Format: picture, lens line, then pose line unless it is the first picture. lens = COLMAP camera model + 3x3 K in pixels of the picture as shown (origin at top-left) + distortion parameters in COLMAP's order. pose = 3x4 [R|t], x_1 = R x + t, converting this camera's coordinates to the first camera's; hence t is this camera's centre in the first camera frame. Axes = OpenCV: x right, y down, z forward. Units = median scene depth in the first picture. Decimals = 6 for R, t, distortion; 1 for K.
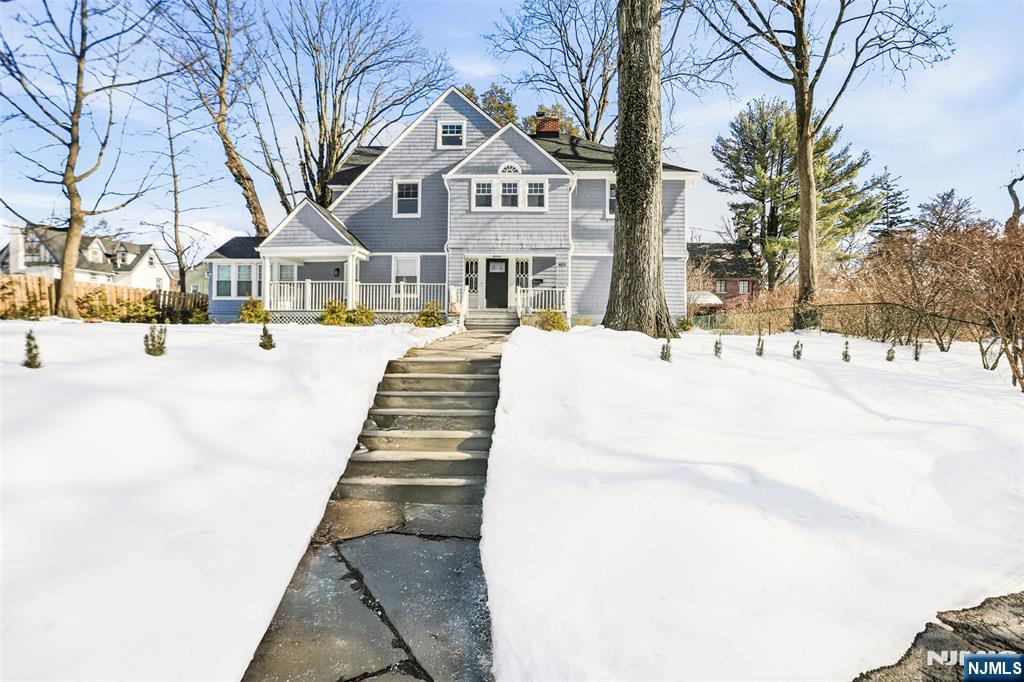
lens RADIAL K [[480.2, 0, 509.5], [0, 480.2, 347.0], [0, 0, 1]] dist [-0.066921, 0.026763]
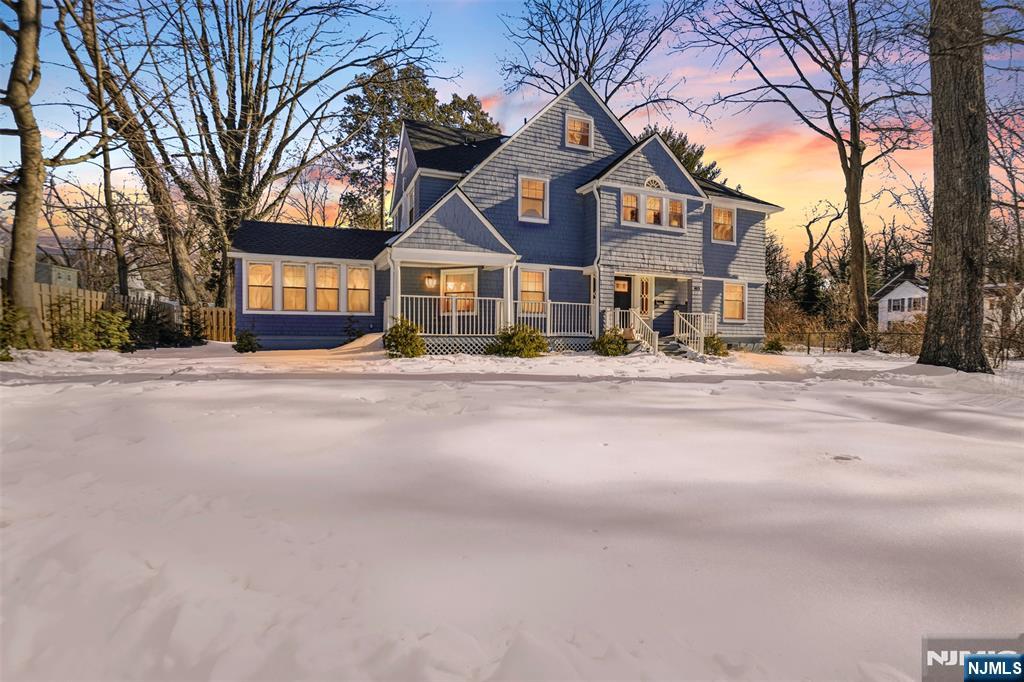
lens RADIAL K [[480.2, 0, 509.5], [0, 480.2, 347.0], [0, 0, 1]] dist [-0.066921, 0.026763]
pose [[0.912902, -0.012555, 0.407986, -0.632845], [0.005168, 0.999802, 0.019202, -0.070182], [-0.408146, -0.015421, 0.912786, 0.252225]]
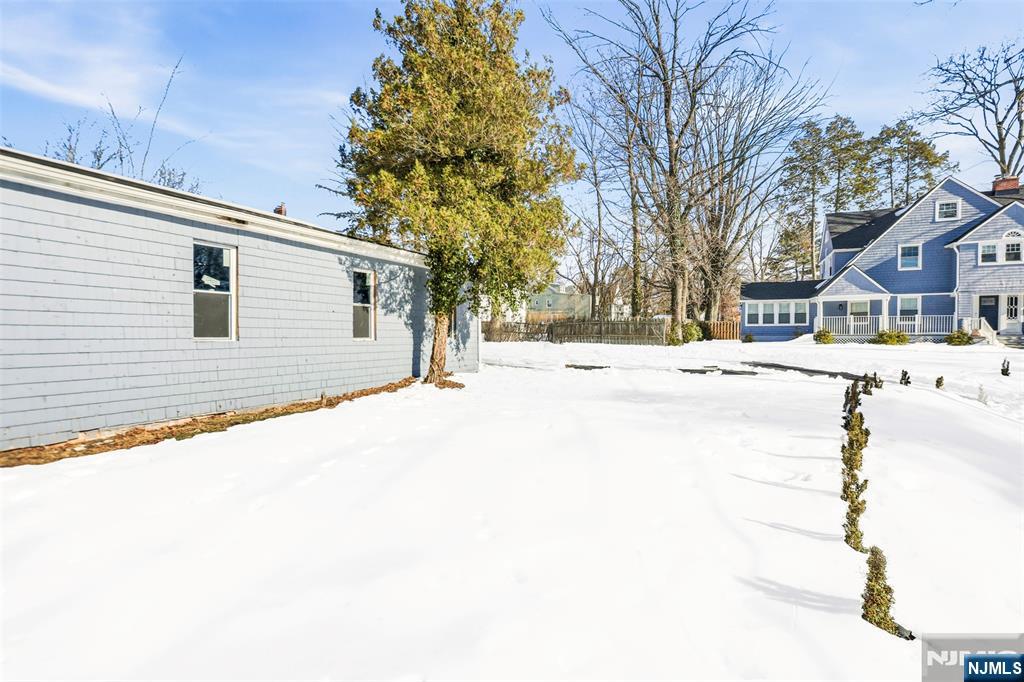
lens RADIAL K [[480.2, 0, 509.5], [0, 480.2, 347.0], [0, 0, 1]] dist [-0.066921, 0.026763]
pose [[0.915217, 0.000482, -0.402961, -0.811994], [0.001249, 0.999991, 0.004034, -0.041553], [0.402960, -0.004195, 0.915208, -0.859054]]
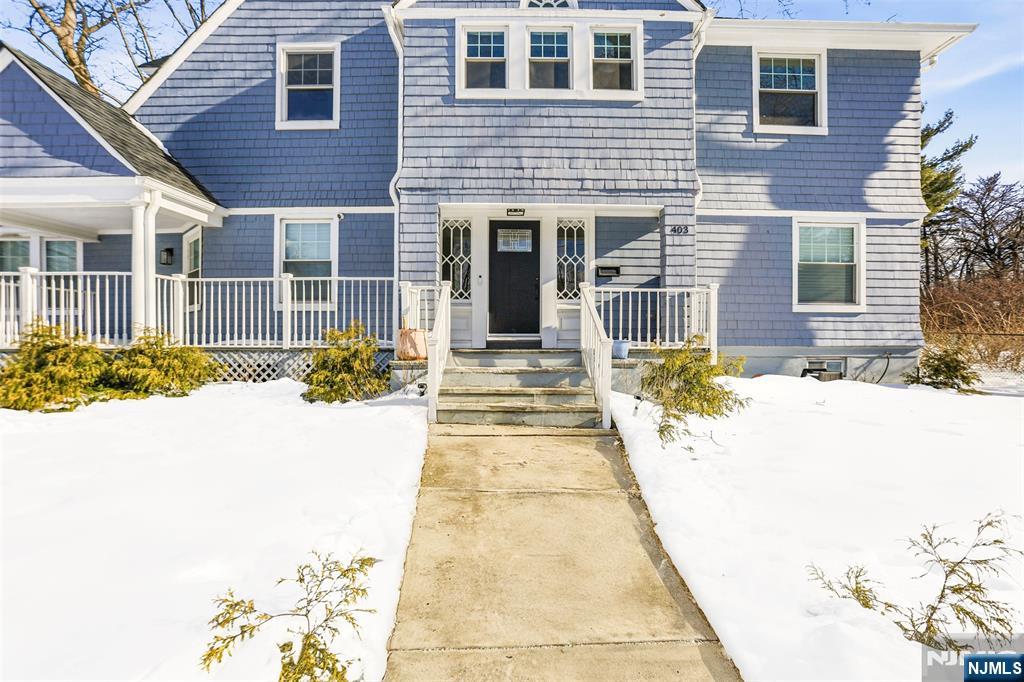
lens RADIAL K [[480.2, 0, 509.5], [0, 480.2, 347.0], [0, 0, 1]] dist [-0.066921, 0.026763]
pose [[0.998833, -0.010438, 0.047164, -0.054600], [0.010404, 0.999945, 0.000973, -0.071996], [-0.047172, -0.000482, 0.998887, 0.586994]]
